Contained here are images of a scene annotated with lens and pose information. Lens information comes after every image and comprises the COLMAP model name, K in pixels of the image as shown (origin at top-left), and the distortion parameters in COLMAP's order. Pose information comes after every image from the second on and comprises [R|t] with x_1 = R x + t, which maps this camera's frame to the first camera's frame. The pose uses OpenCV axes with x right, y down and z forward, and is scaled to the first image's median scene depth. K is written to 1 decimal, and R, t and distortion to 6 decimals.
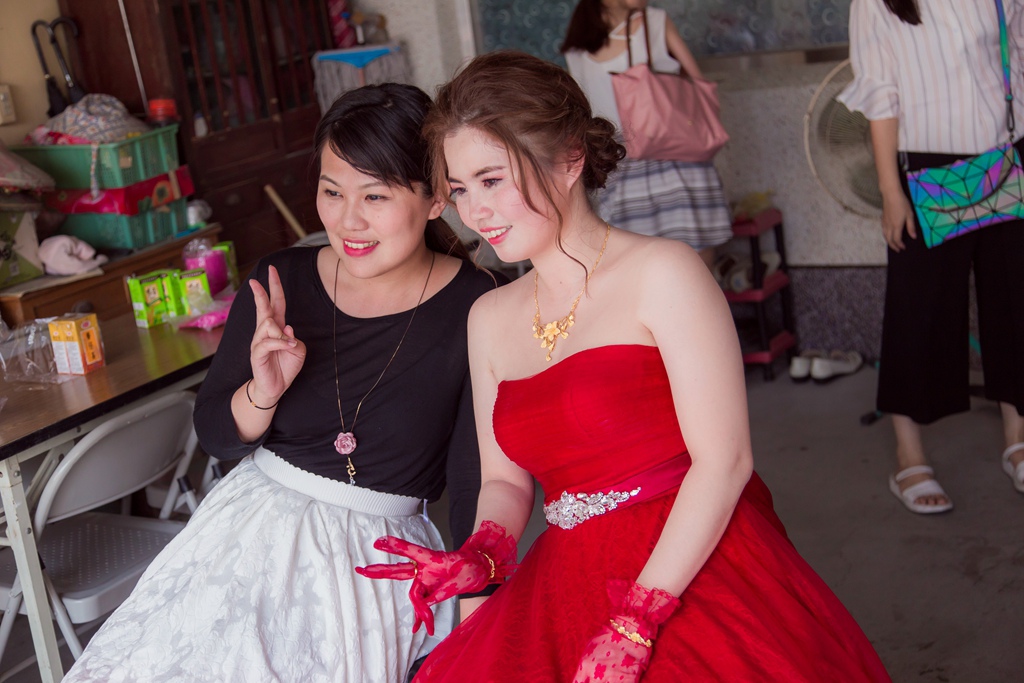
lens RADIAL K [[1533.8, 0, 512.0], [0, 1533.8, 341.5], [0, 0, 1]] dist [0.293082, 0.006339]
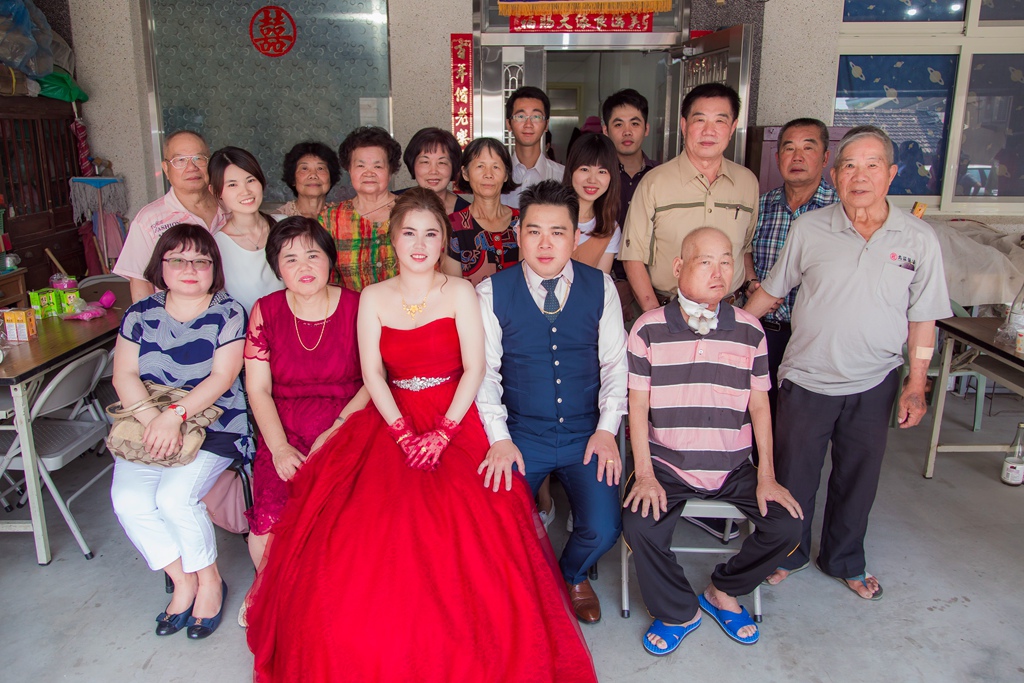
lens RADIAL K [[818.2, 0, 512.0], [0, 818.2, 341.5], [0, 0, 1]] dist [0.010028, -0.000603]
pose [[0.883350, 0.035222, 0.467388, -0.135041], [-0.020472, 0.999120, -0.036603, 0.027619], [-0.468266, 0.022765, 0.883294, -0.053011]]
